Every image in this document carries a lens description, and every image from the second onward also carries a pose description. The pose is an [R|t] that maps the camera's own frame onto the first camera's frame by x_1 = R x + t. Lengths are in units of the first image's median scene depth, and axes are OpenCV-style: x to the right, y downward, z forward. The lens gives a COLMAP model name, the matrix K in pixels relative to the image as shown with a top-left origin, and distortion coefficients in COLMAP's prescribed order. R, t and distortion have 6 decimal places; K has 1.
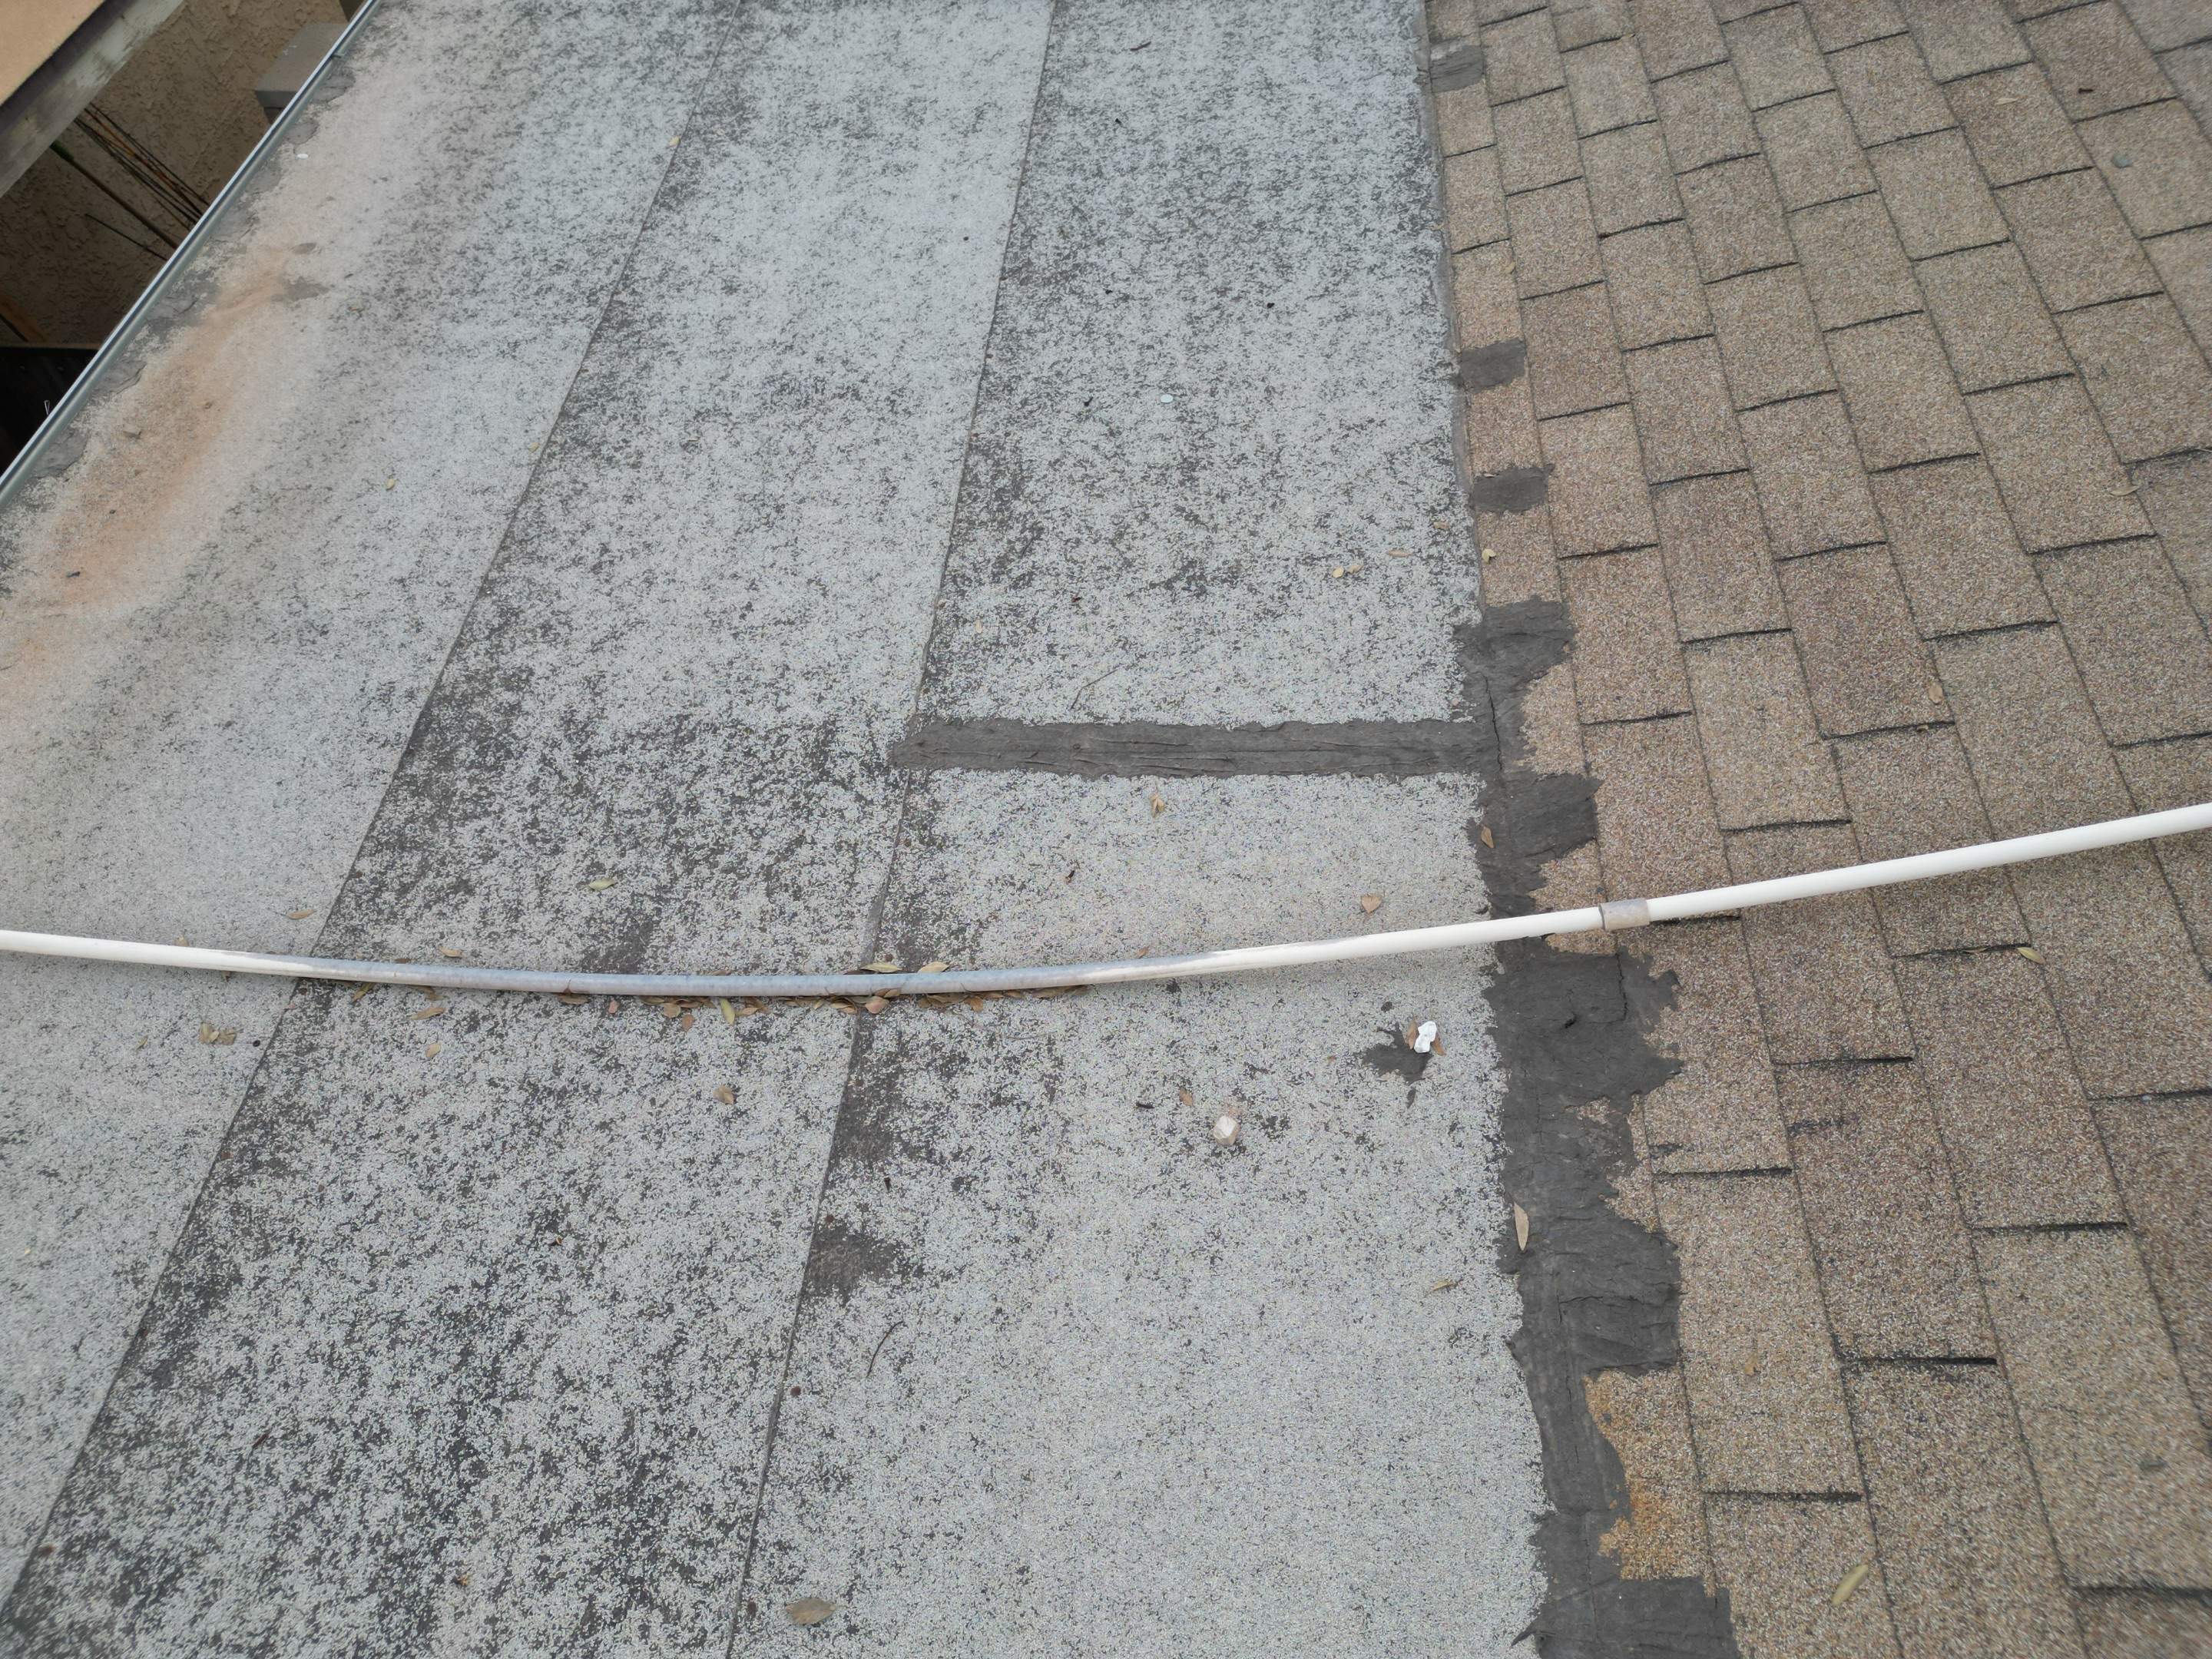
lens RADIAL K [[1536.5, 0, 1103.6], [0, 1536.5, 835.2], [0, 0, 1]] dist [0.073124, -0.080179]
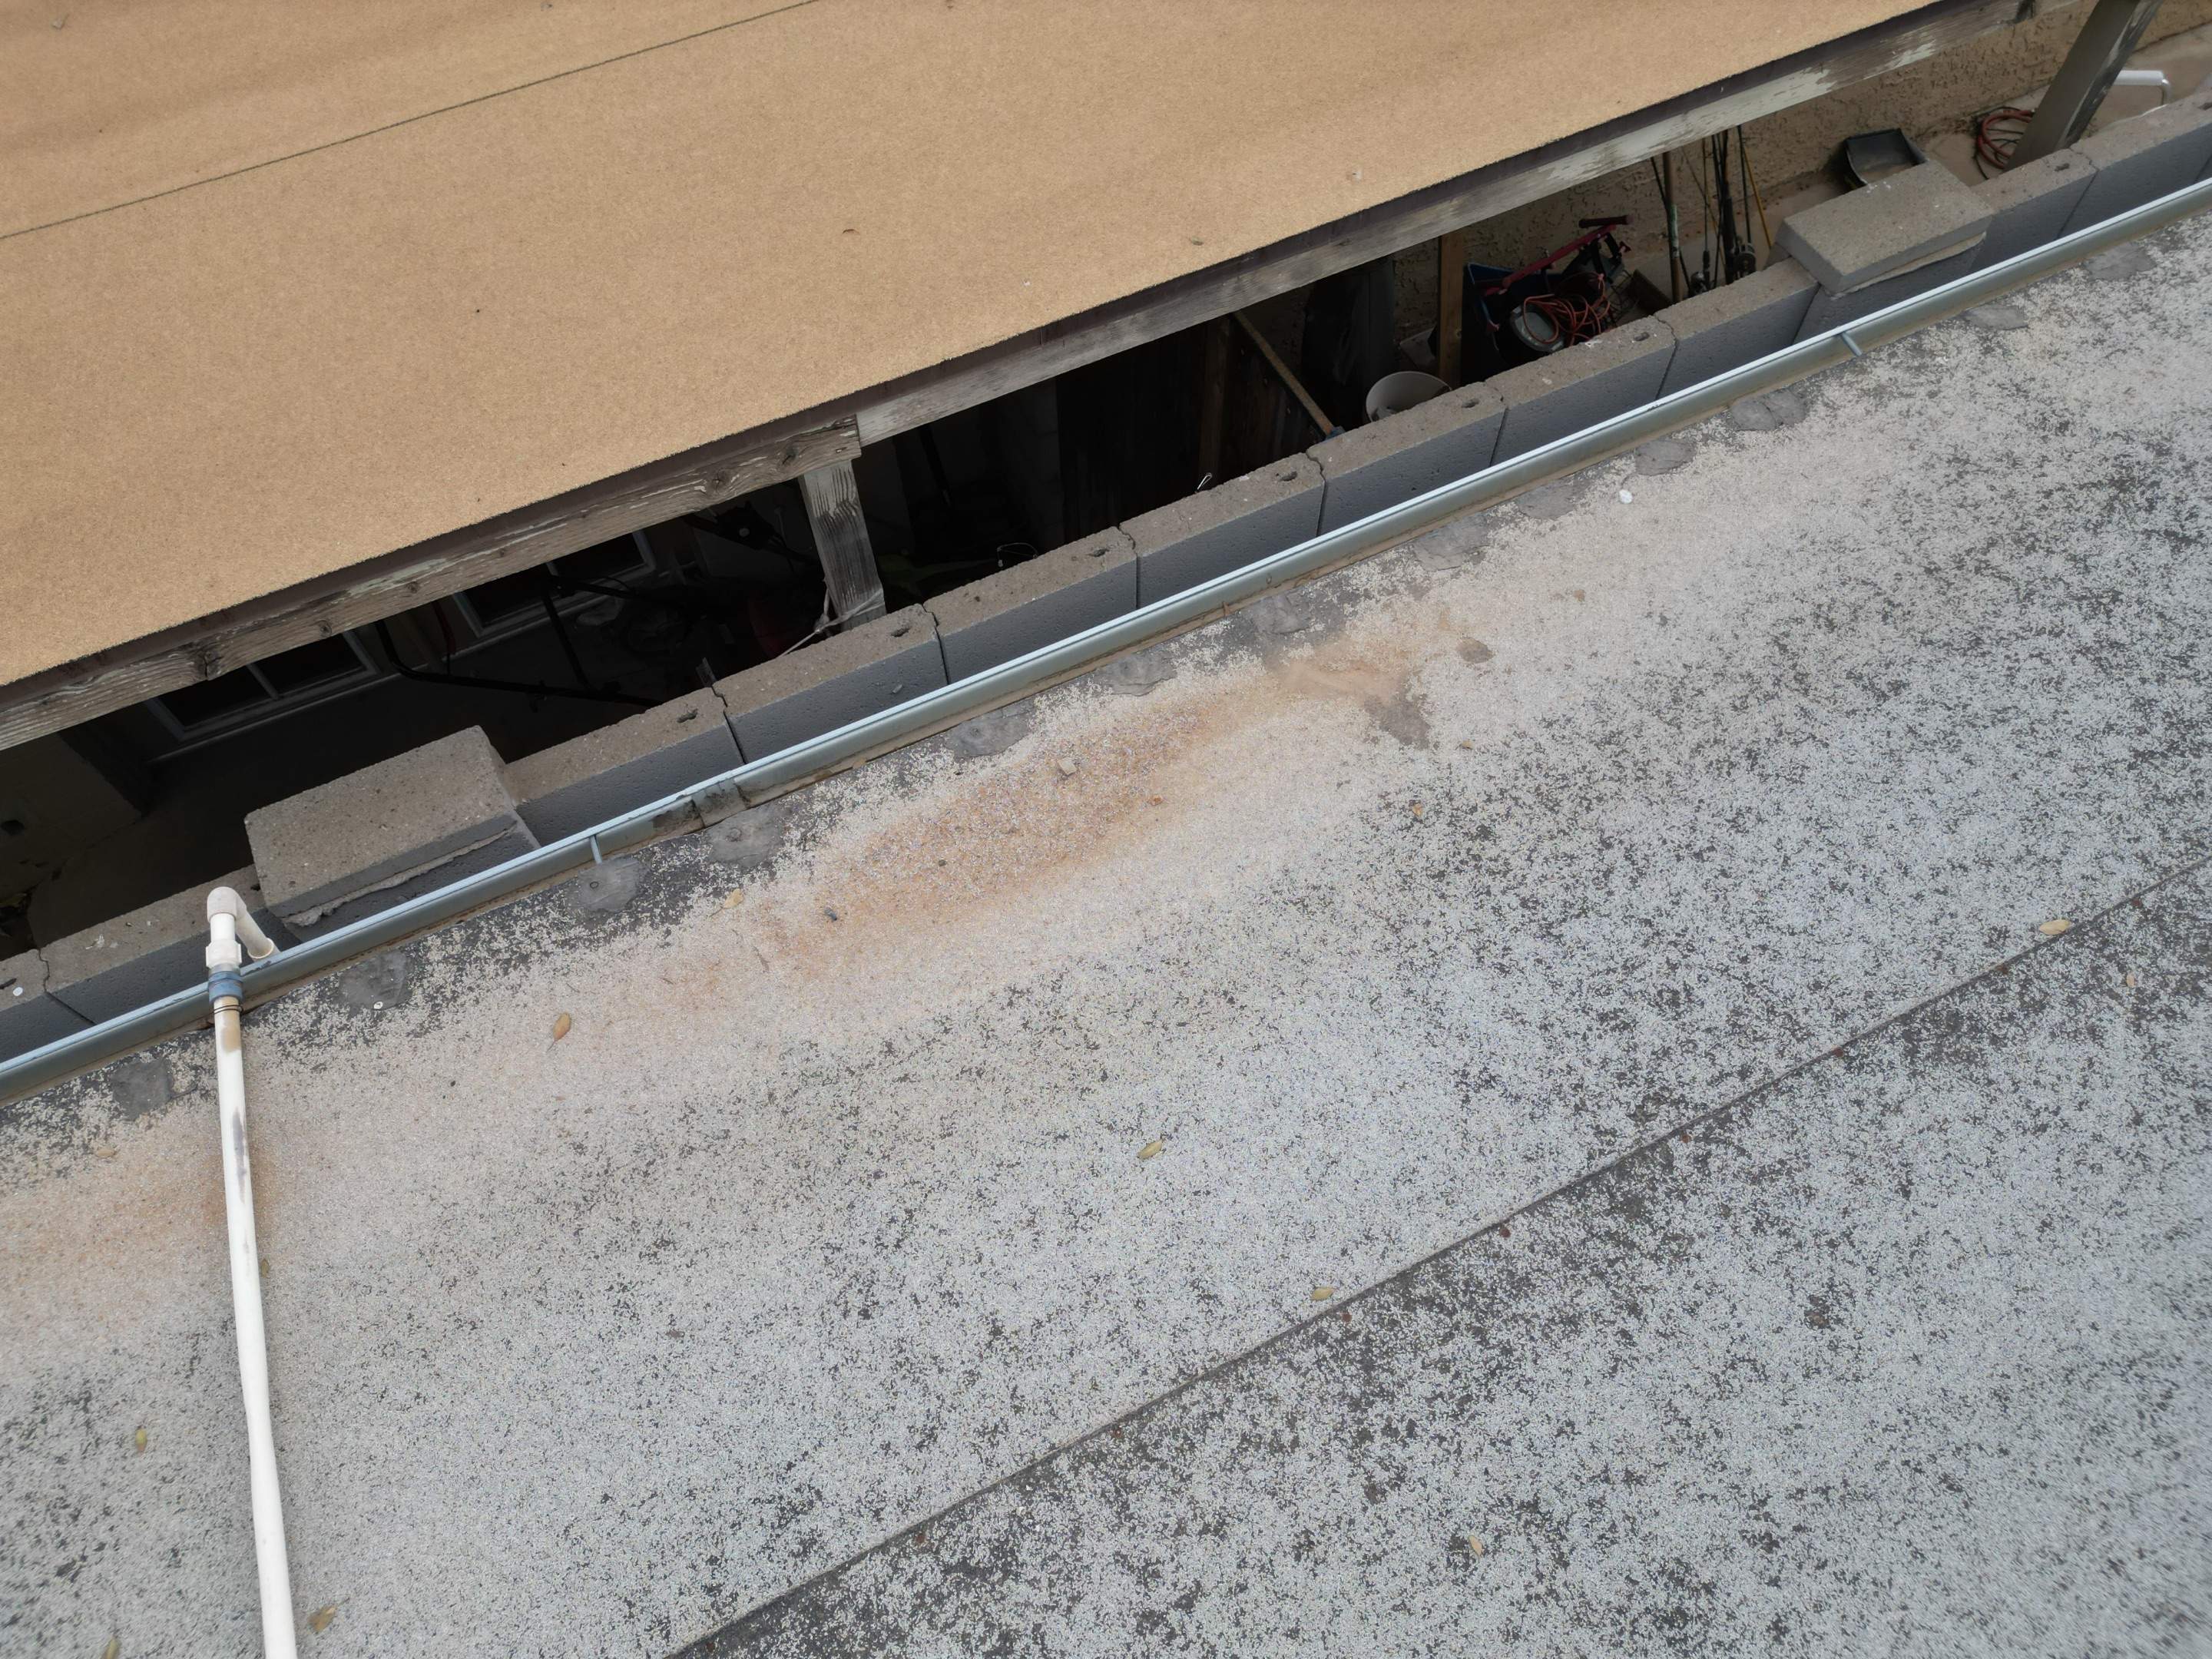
lens RADIAL K [[1525.6, 0, 1104.3], [0, 1525.6, 835.4], [0, 0, 1]] dist [0.066681, -0.056254]
pose [[0.500190, 0.757432, -0.419650, -0.348426], [-0.681393, 0.643345, 0.349015, -0.631035], [0.534335, 0.111372, 0.837904, 0.496384]]
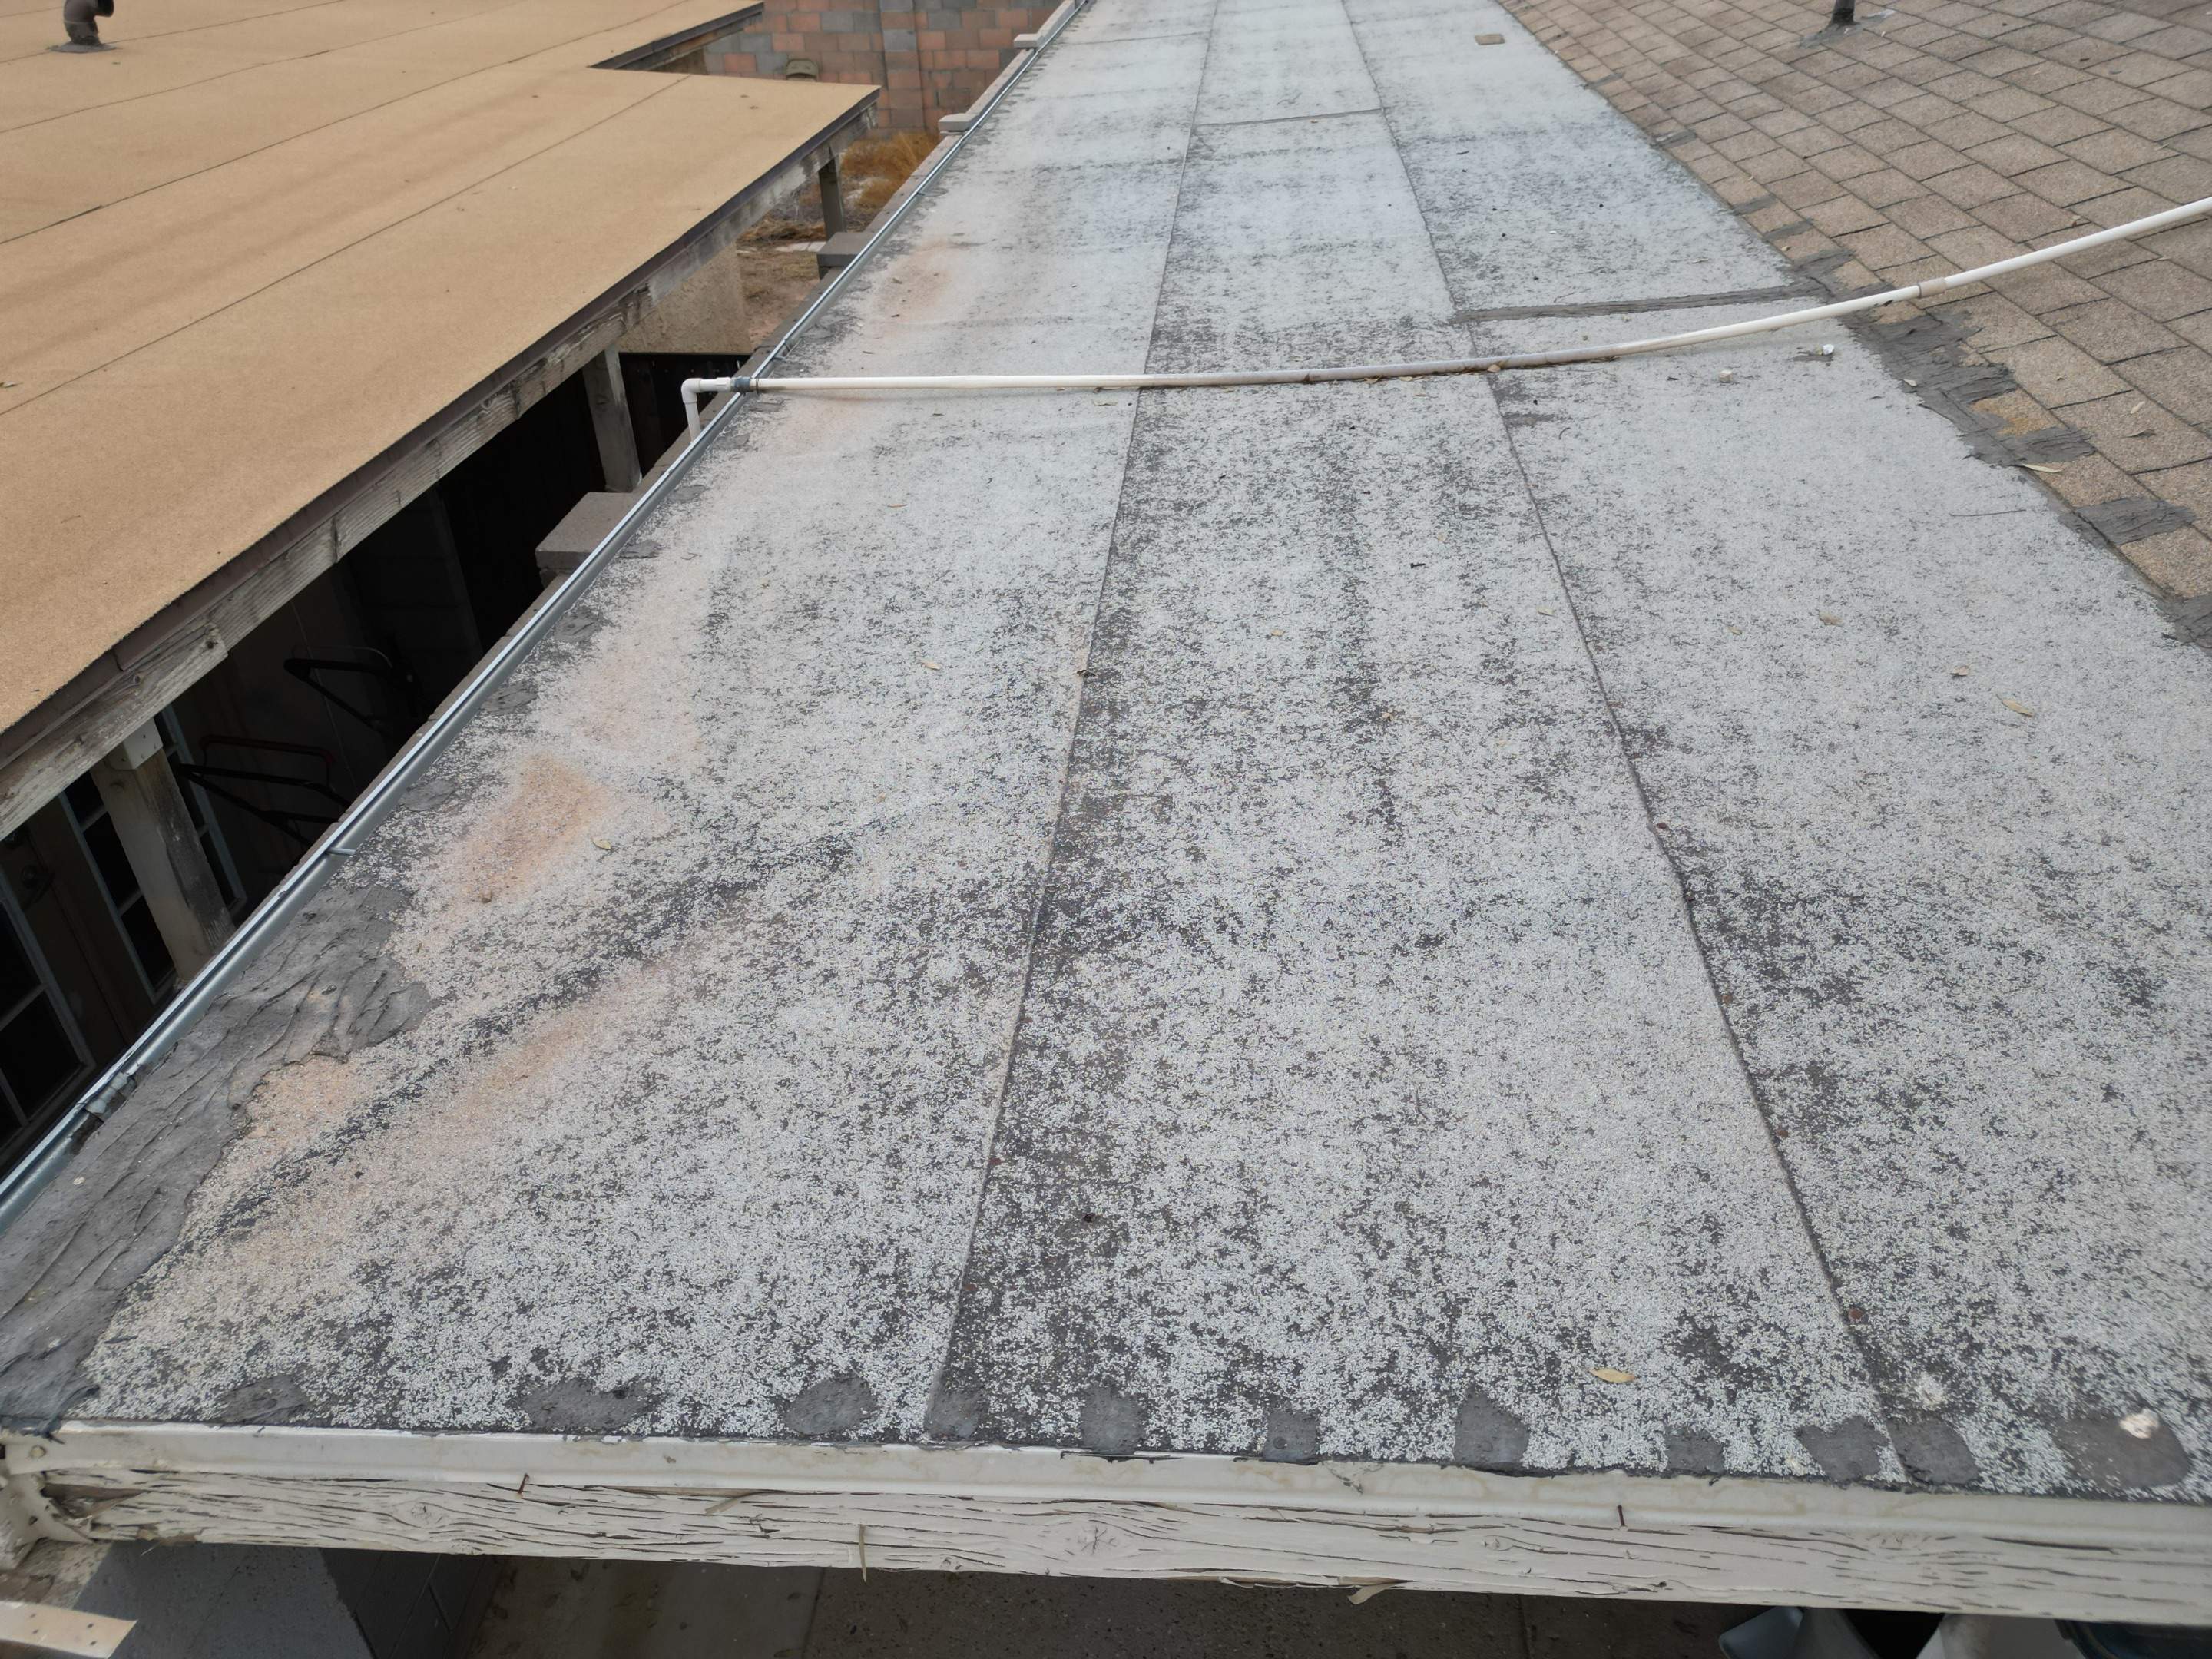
lens RADIAL K [[1536.5, 0, 1103.6], [0, 1536.5, 835.2], [0, 0, 1]] dist [0.073124, -0.080179]
pose [[0.999931, 0.004239, -0.010982, -0.482986], [-0.007588, 0.945332, -0.326020, 1.006469], [0.008999, 0.326081, 0.945299, -0.412656]]
